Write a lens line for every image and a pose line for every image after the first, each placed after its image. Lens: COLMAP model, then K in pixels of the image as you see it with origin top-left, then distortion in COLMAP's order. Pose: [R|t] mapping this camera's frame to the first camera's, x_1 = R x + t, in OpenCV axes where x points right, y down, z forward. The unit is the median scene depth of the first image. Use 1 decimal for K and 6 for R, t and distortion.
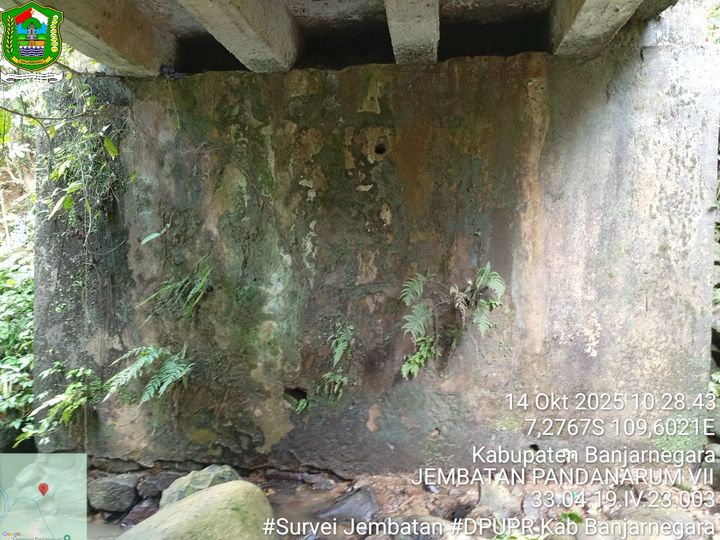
lens RADIAL K [[548.4, 0, 358.0], [0, 548.4, 270.3], [0, 0, 1]] dist [0.099948, -0.210141]
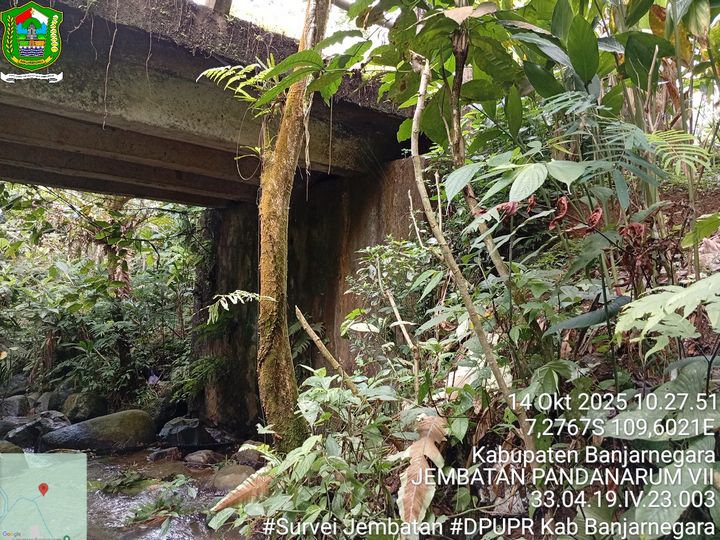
lens RADIAL K [[548.4, 0, 358.0], [0, 548.4, 270.3], [0, 0, 1]] dist [0.099948, -0.210141]
pose [[0.754836, -0.021106, -0.655574, 1.235378], [-0.040780, 0.996039, -0.079021, -0.016542], [0.654645, 0.086382, 0.750985, -0.074257]]
